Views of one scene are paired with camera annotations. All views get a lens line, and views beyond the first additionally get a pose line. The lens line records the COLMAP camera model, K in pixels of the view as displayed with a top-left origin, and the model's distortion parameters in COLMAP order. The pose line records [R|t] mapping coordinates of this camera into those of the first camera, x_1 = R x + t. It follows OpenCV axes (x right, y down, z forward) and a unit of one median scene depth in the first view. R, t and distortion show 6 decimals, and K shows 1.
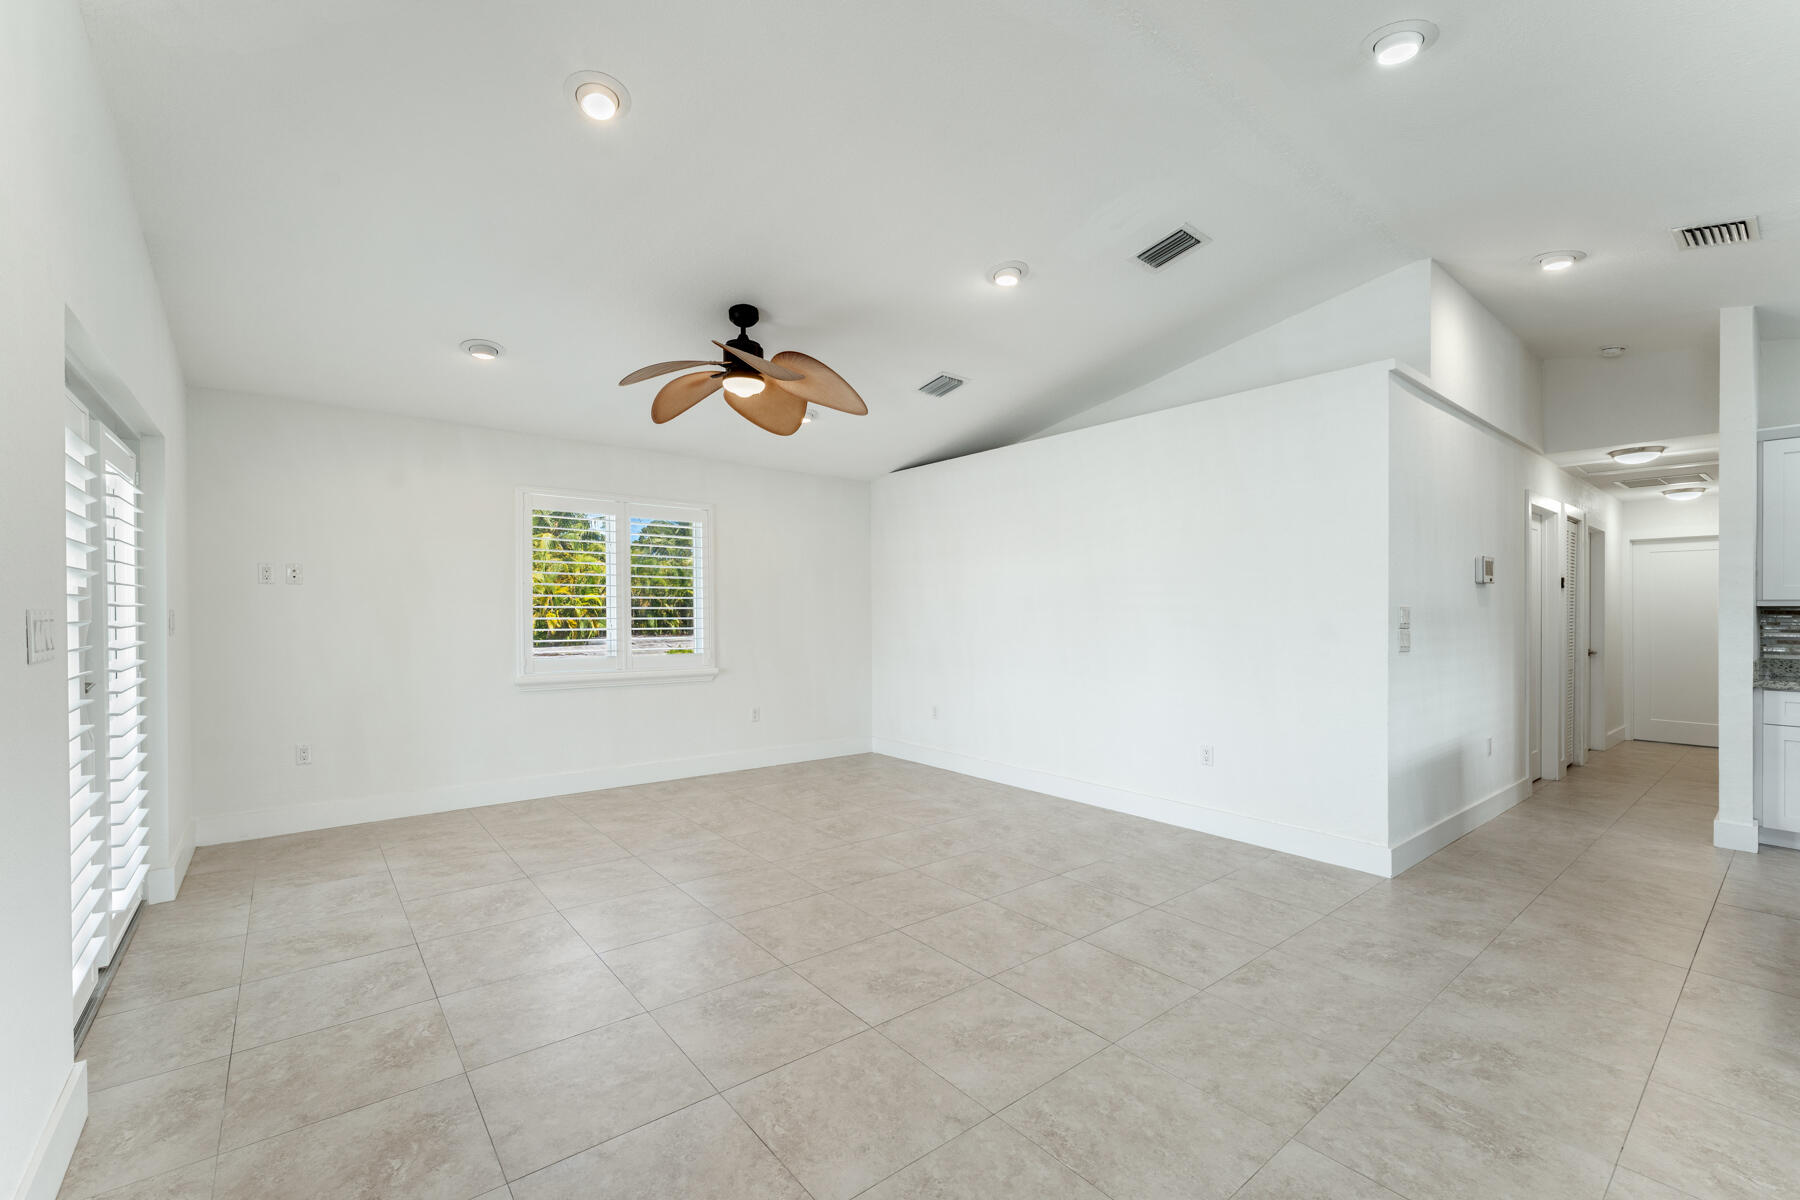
lens RADIAL K [[737.4, 0, 894.4], [0, 737.4, 611.0], [0, 0, 1]] dist [0.001121, 0.000223]
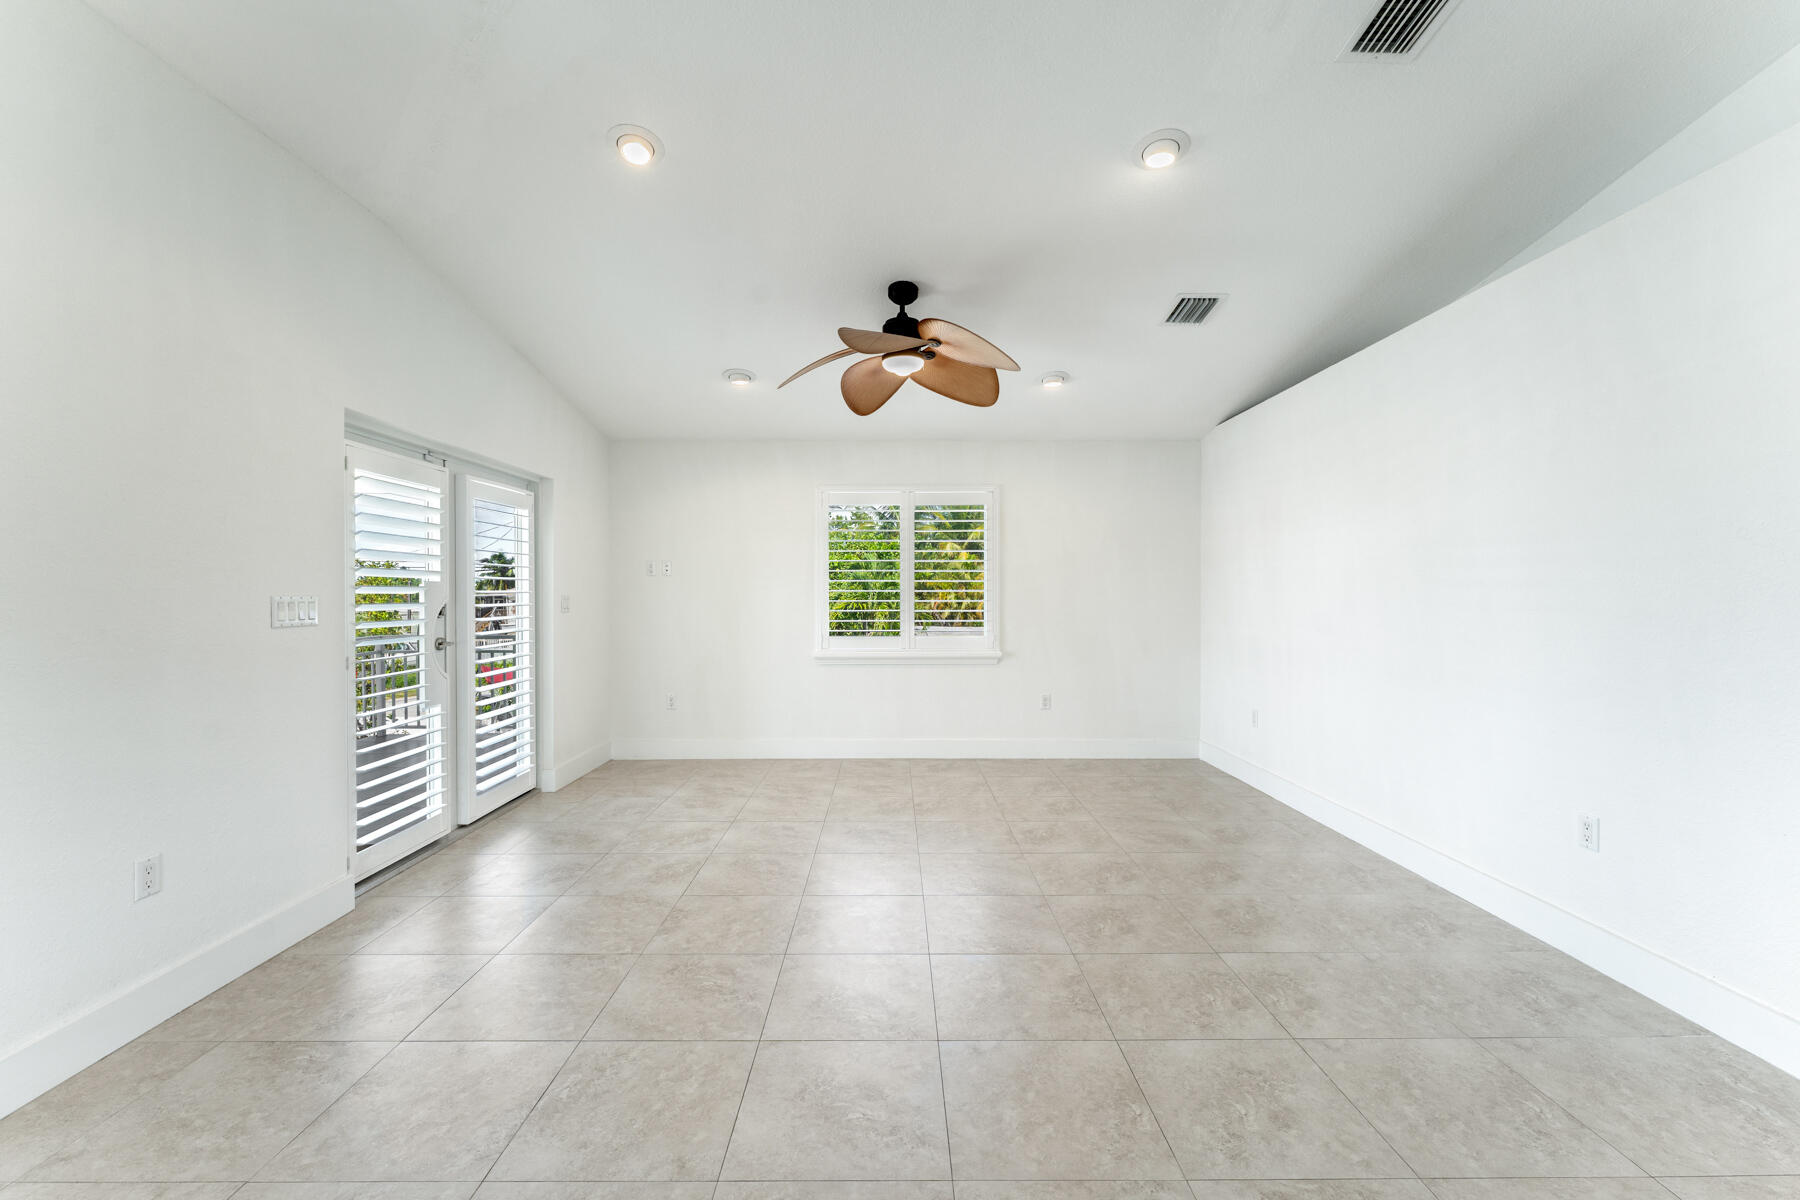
lens RADIAL K [[737.4, 0, 907.2], [0, 737.4, 598.9], [0, 0, 1]] dist [0.001121, 0.000223]
pose [[0.787278, -0.002684, -0.616592, 0.405276], [0.006897, 0.999966, 0.004454, 0.002953], [0.616559, -0.007759, 0.787270, 0.226751]]
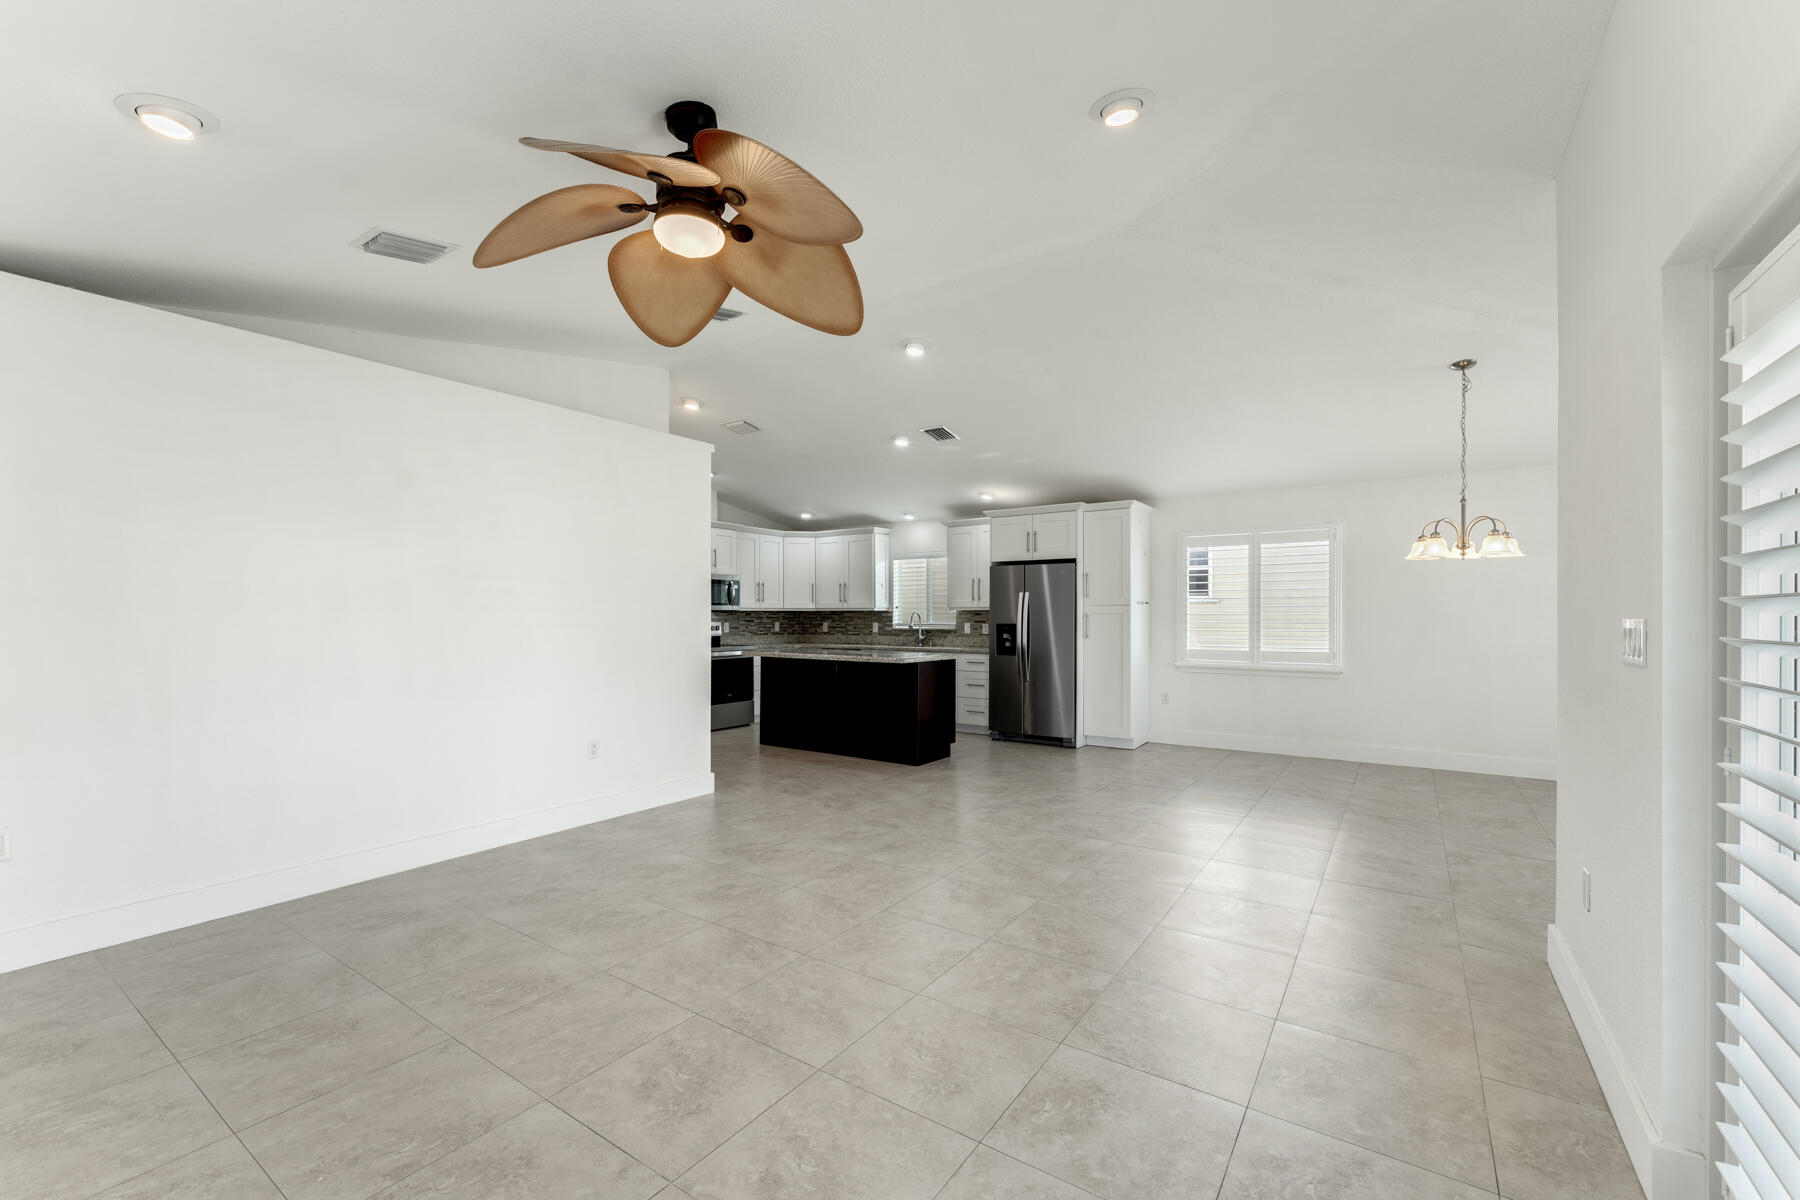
lens RADIAL K [[737.4, 0, 889.4], [0, 737.4, 608.5], [0, 0, 1]] dist [0.001121, 0.000223]
pose [[-0.268430, 0.004195, 0.963290, -0.797040], [-0.004383, 0.999975, -0.005576, -0.001523], [-0.963289, -0.005719, -0.268404, 0.987120]]
